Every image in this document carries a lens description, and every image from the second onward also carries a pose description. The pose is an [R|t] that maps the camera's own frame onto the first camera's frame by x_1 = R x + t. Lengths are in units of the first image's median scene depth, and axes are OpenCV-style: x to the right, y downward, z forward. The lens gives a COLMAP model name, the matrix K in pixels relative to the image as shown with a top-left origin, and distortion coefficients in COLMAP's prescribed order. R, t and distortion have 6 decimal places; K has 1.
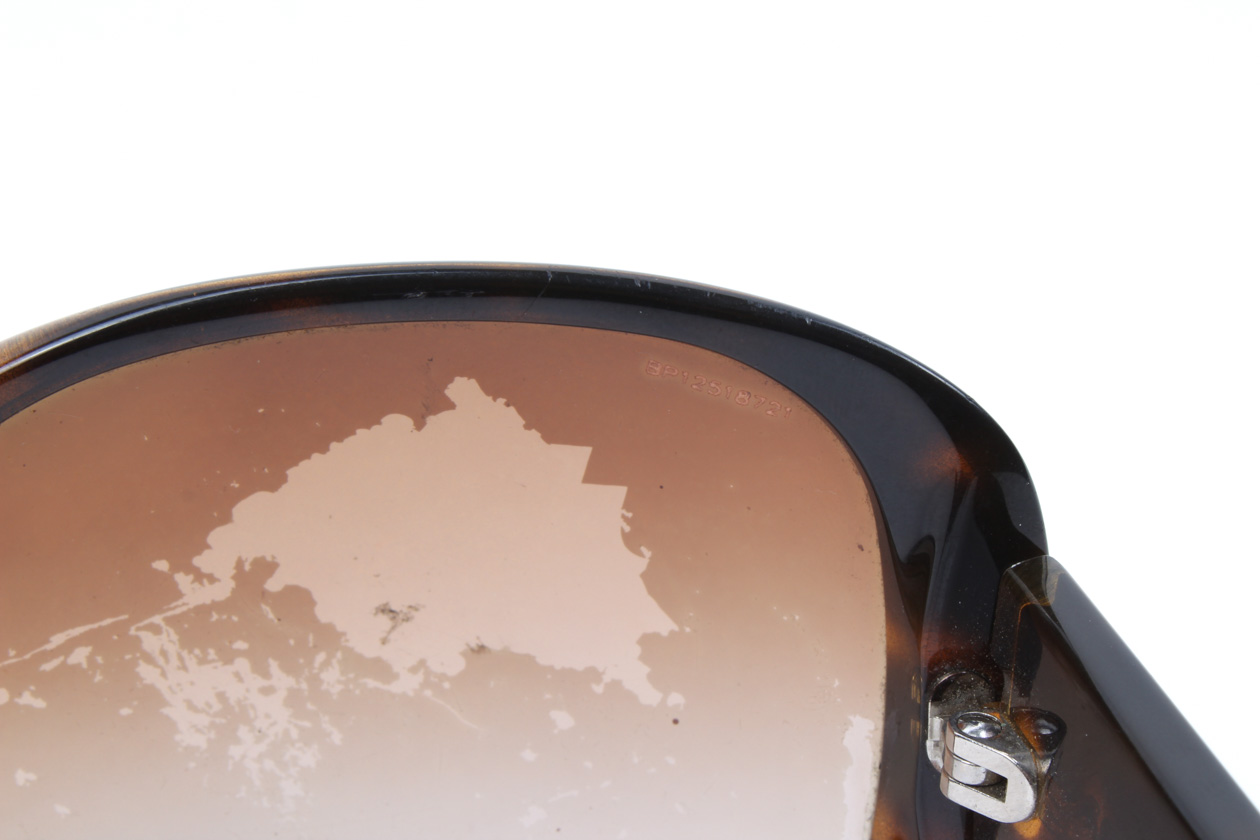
lens RADIAL K [[2887.0, 0, 630.0], [0, 2887.0, 420.0], [0, 0, 1]] dist [0.001988, 0.264425]
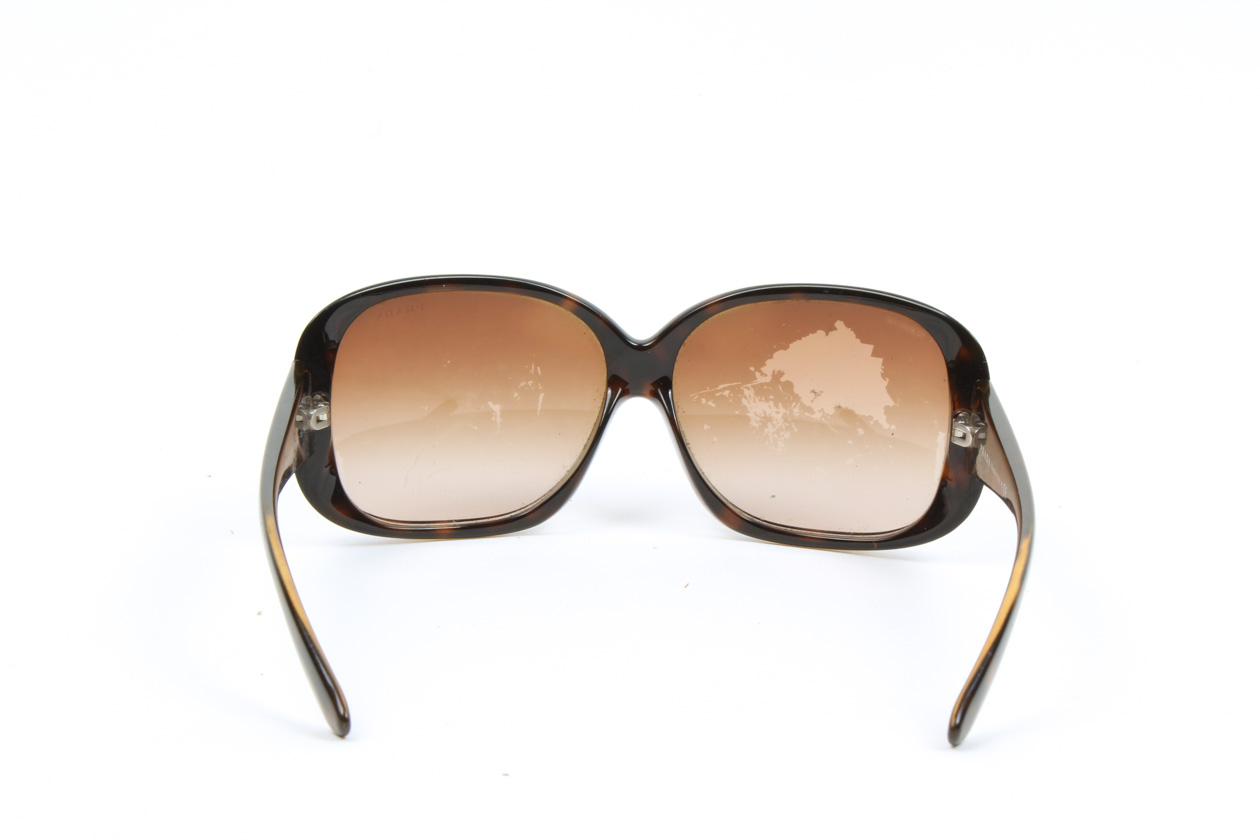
lens RADIAL K [[2887.0, 0, 630.0], [0, 2887.0, 420.0], [0, 0, 1]] dist [0.001988, 0.264425]
pose [[0.957282, 0.099376, -0.271543, 0.650526], [-0.149383, 0.974027, -0.170164, 0.722707], [0.247580, 0.203459, 0.947264, -2.338163]]
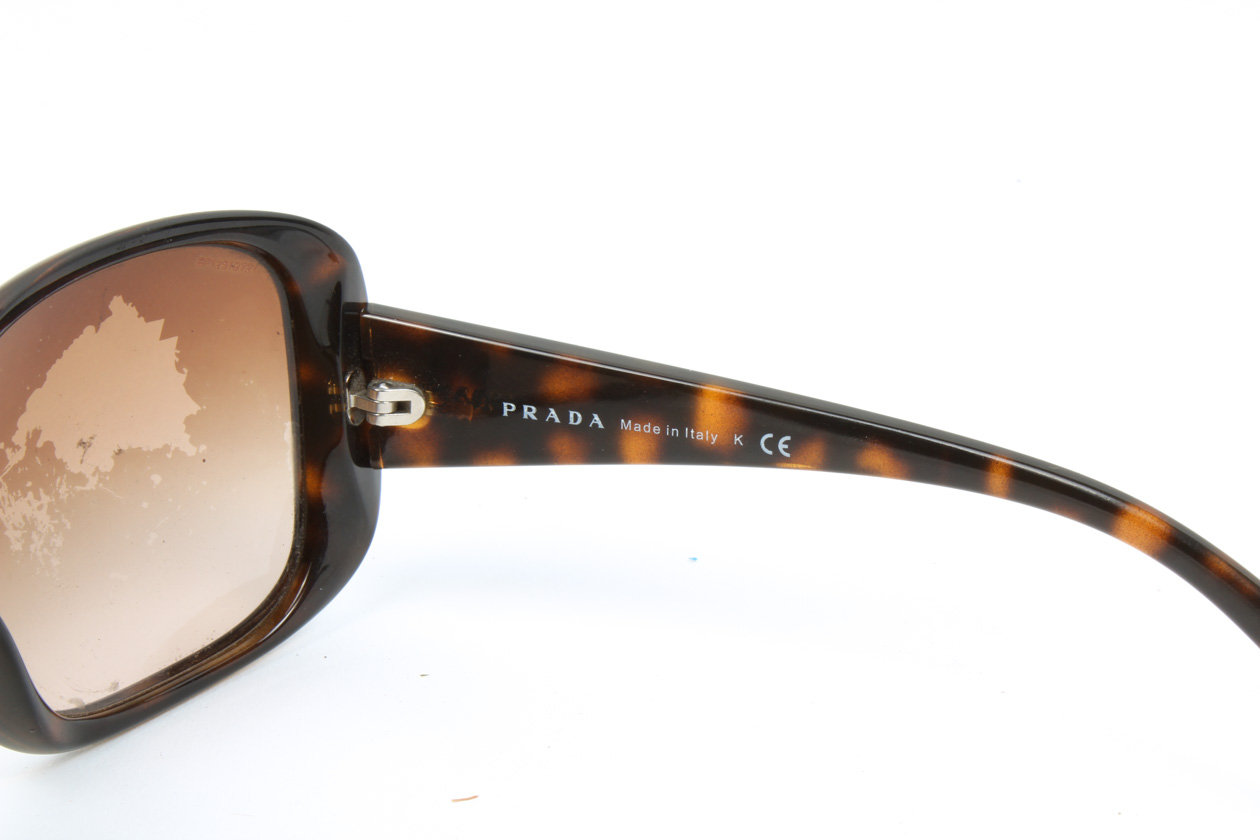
lens RADIAL K [[2887.0, 0, 630.0], [0, 2887.0, 420.0], [0, 0, 1]] dist [0.001988, 0.264425]
pose [[0.597421, -0.275686, 0.753051, -1.244086], [0.330004, 0.940371, 0.082460, 0.016003], [-0.730880, 0.199247, 0.652775, -0.444985]]
